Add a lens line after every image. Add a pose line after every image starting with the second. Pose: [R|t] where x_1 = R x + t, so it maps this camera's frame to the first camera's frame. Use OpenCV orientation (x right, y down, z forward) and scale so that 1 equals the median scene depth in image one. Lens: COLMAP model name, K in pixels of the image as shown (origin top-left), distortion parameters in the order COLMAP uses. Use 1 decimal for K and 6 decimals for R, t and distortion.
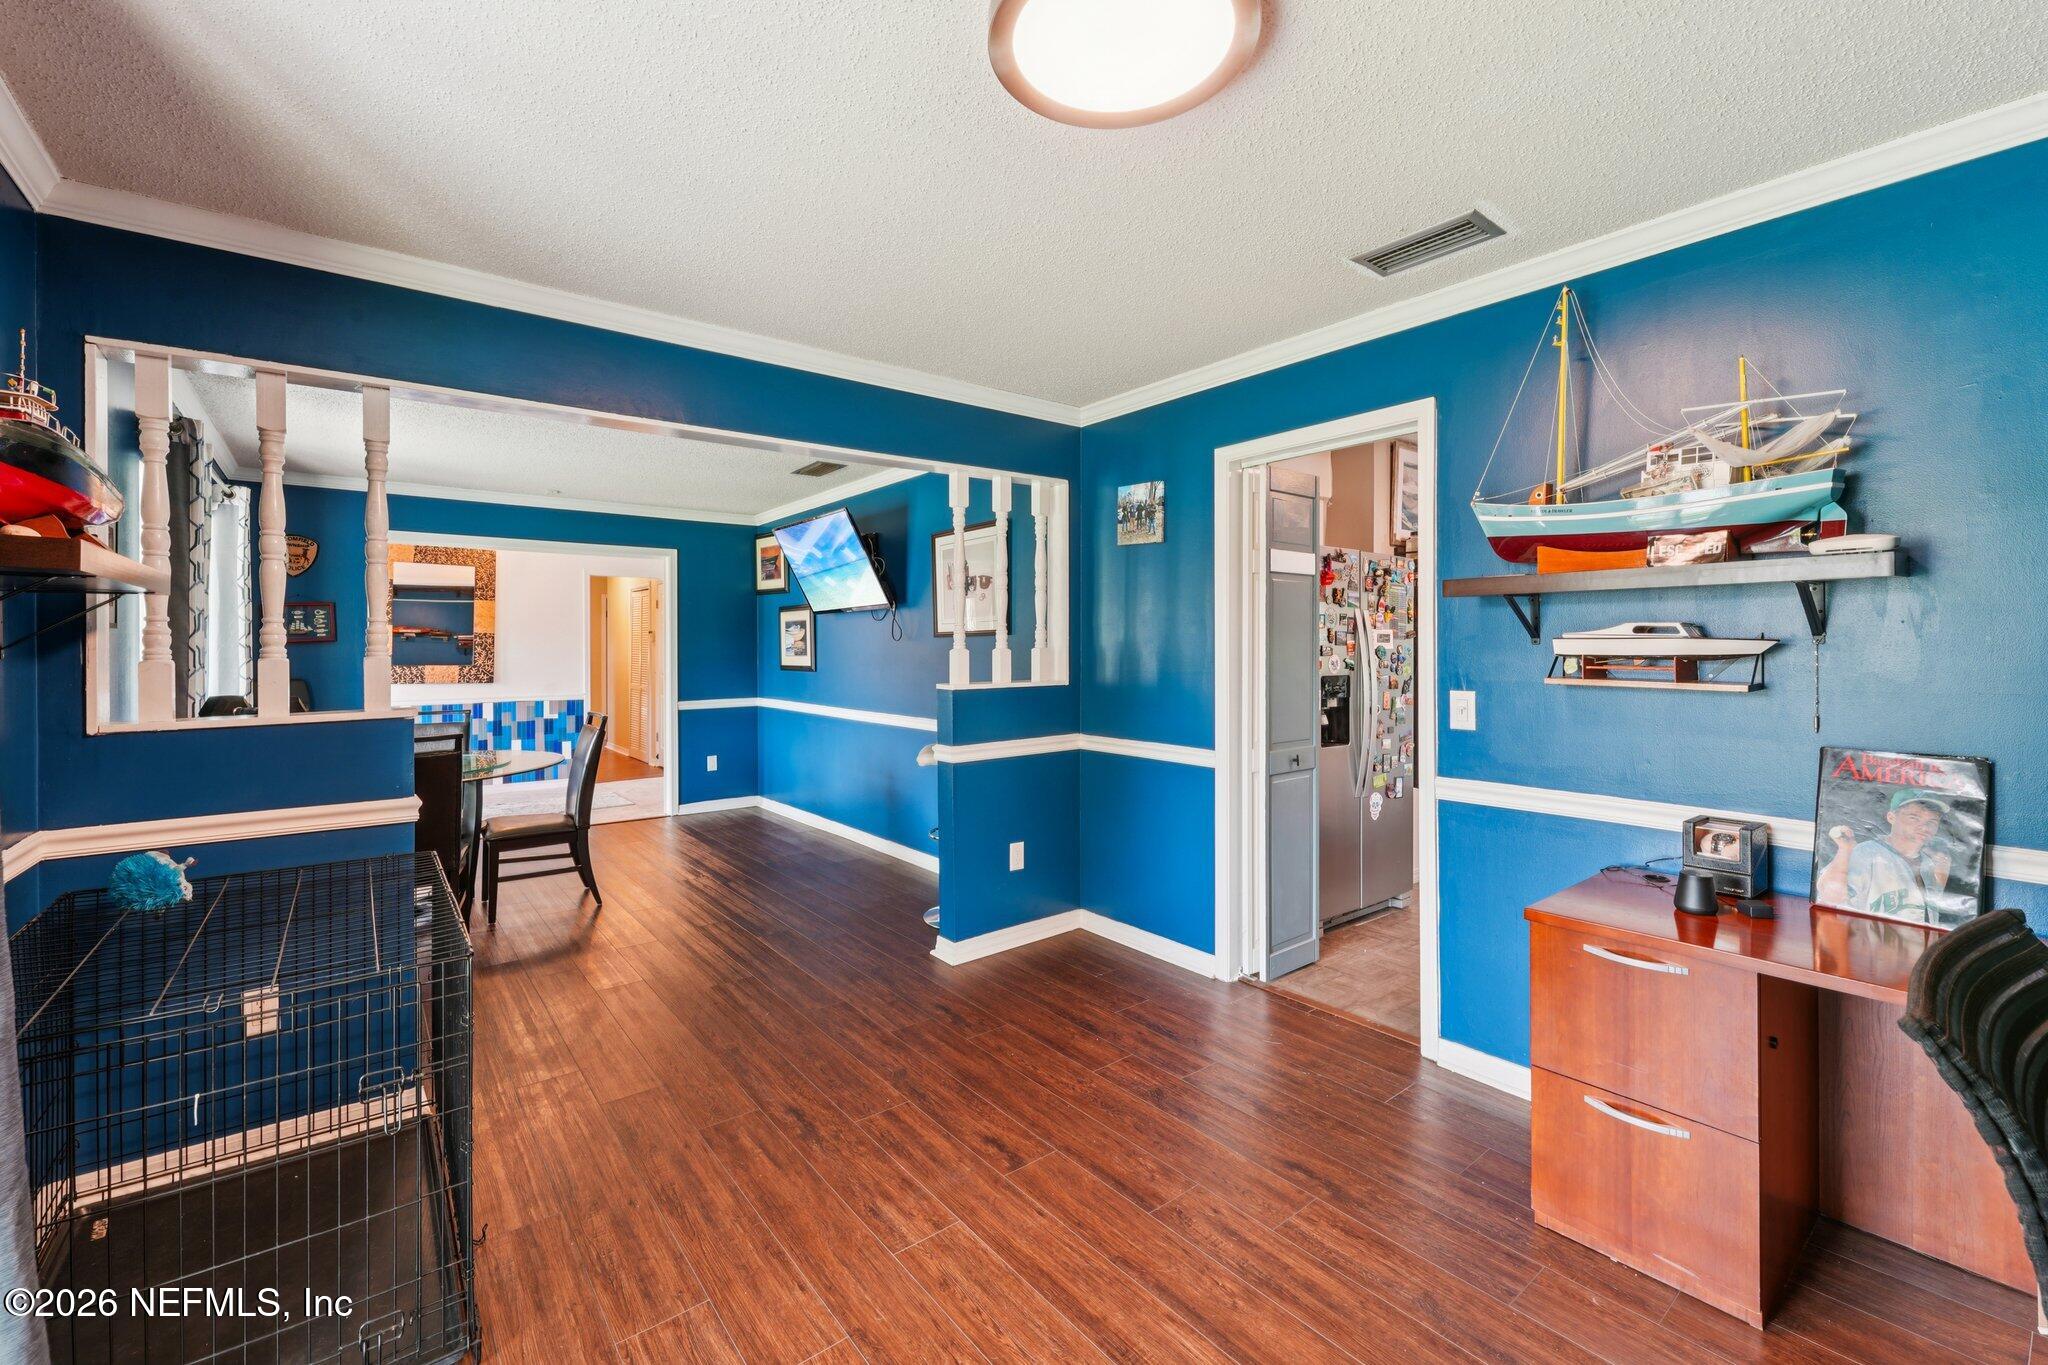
lens RADIAL K [[846.4, 0, 1025.7], [0, 846.4, 647.0], [0, 0, 1]] dist [0.000281, -0.000008]
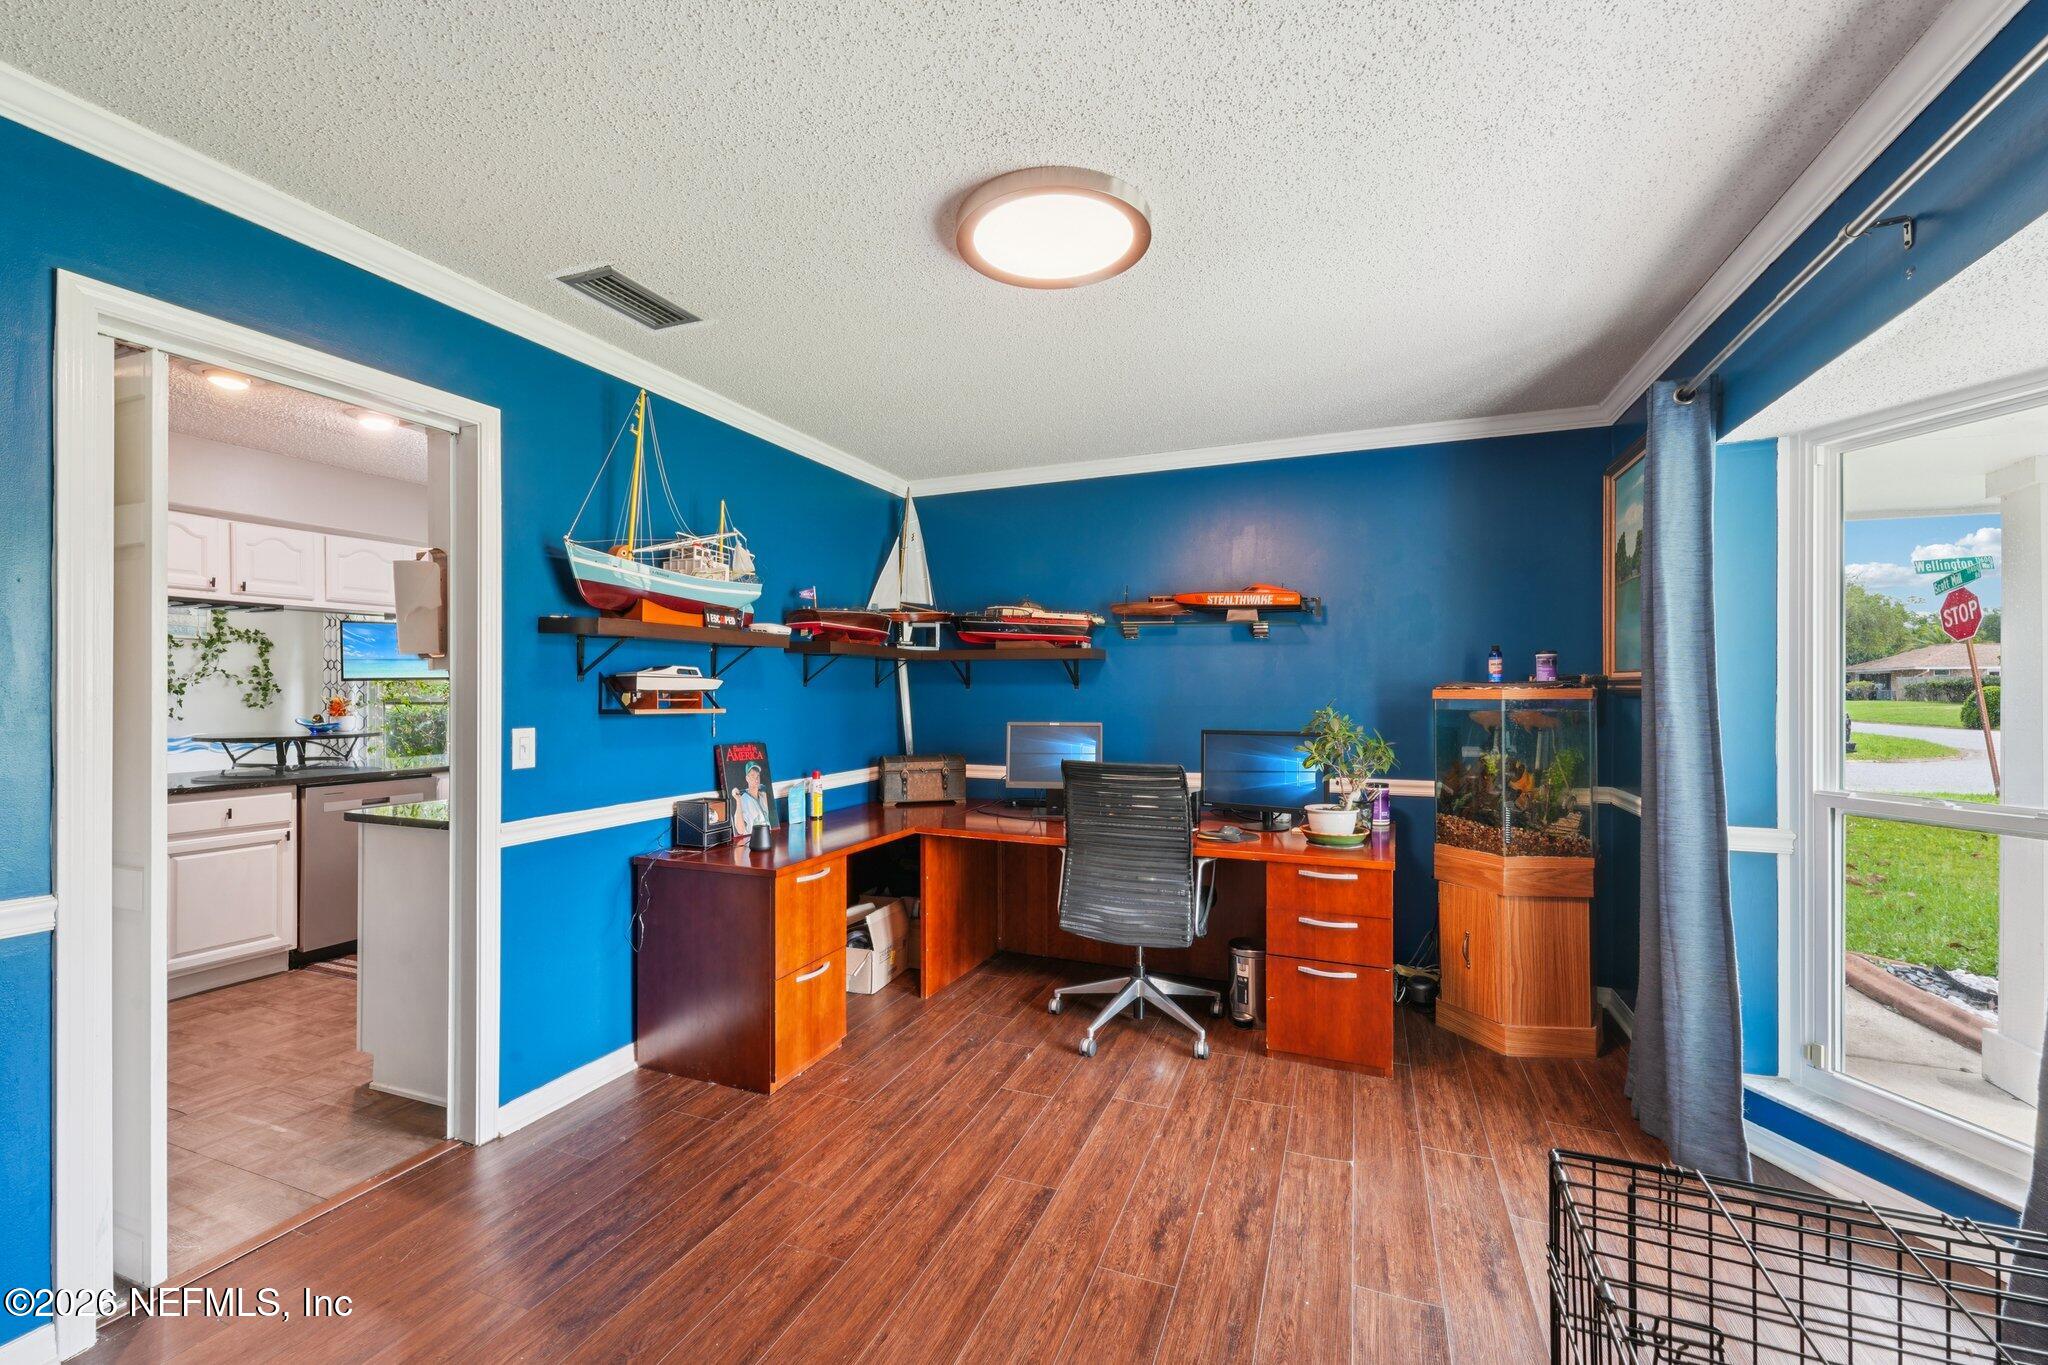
lens RADIAL K [[830.3, 0, 1024.0], [0, 830.3, 682.5], [0, 0, 1]] dist [0.000456, 0.000069]
pose [[-0.490791, 0.008473, 0.871236, -0.665560], [-0.002186, 0.999938, -0.010956, 0.009715], [-0.871275, -0.007281, -0.490742, 1.085538]]
